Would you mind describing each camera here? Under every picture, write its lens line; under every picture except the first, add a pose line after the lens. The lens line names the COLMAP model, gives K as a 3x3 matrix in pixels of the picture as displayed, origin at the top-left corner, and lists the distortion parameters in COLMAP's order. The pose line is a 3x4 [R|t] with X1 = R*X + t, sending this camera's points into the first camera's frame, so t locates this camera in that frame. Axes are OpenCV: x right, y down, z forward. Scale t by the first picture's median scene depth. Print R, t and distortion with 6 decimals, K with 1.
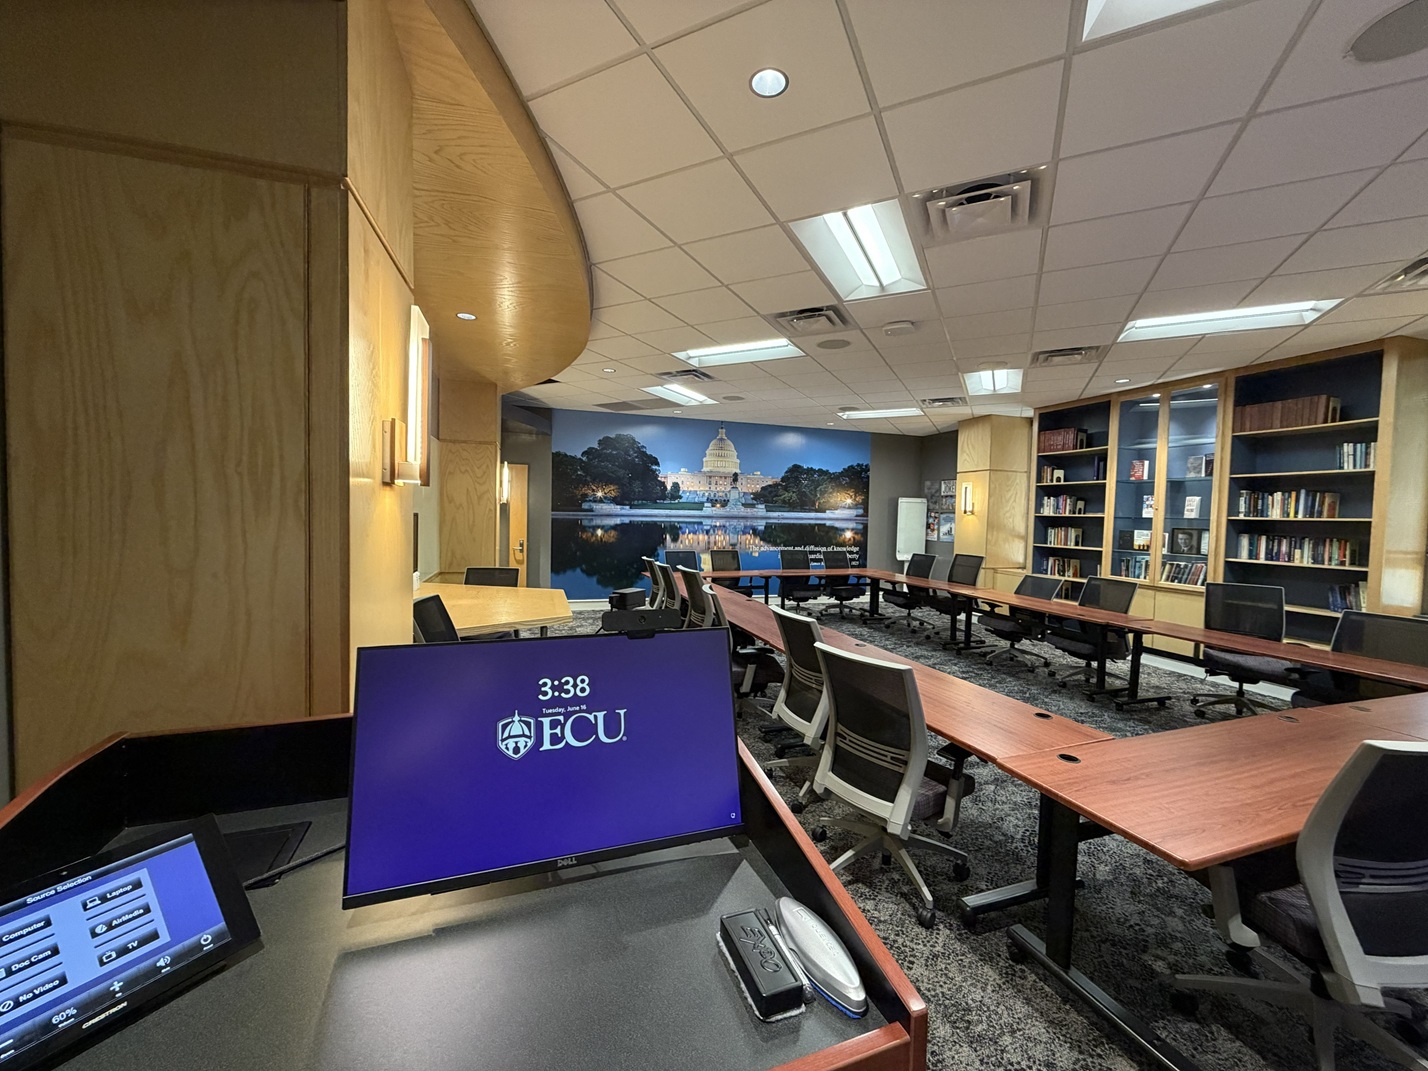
lens RADIAL K [[558.8, 0, 713.8], [0, 558.8, 532.1], [0, 0, 1]] dist [0.002695, 0.000251]
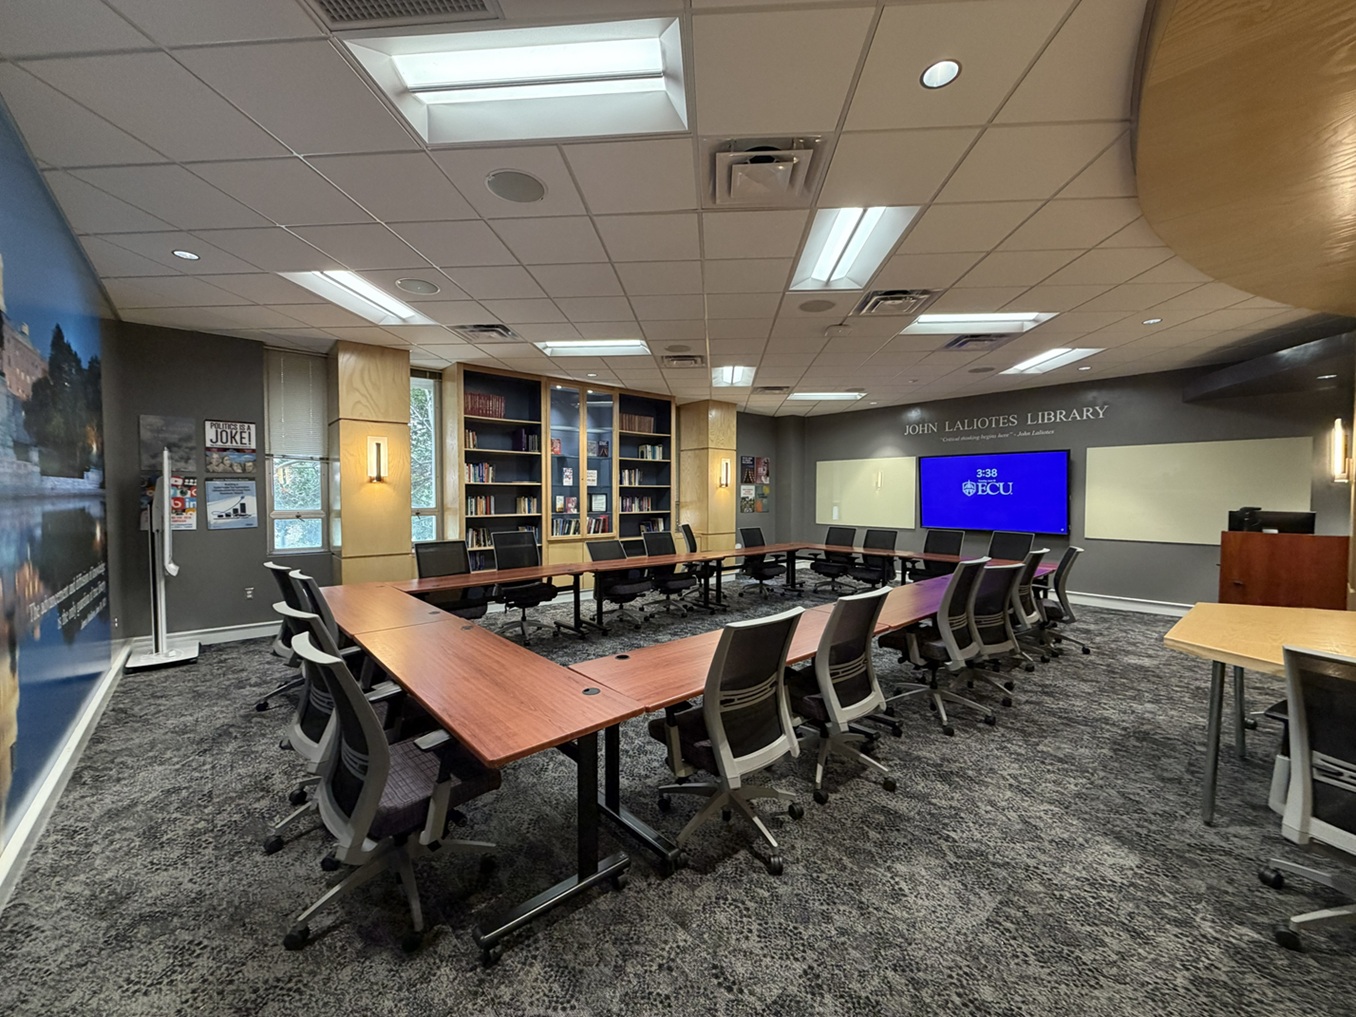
lens RADIAL K [[530.6, 0, 671.4], [0, 530.6, 509.4], [0, 0, 1]] dist [0.002695, 0.000251]
pose [[-0.377137, -0.064509, 0.923908, -0.462040], [0.010736, 0.997200, 0.074009, -0.061744], [-0.926095, 0.037831, -0.375389, 1.342473]]
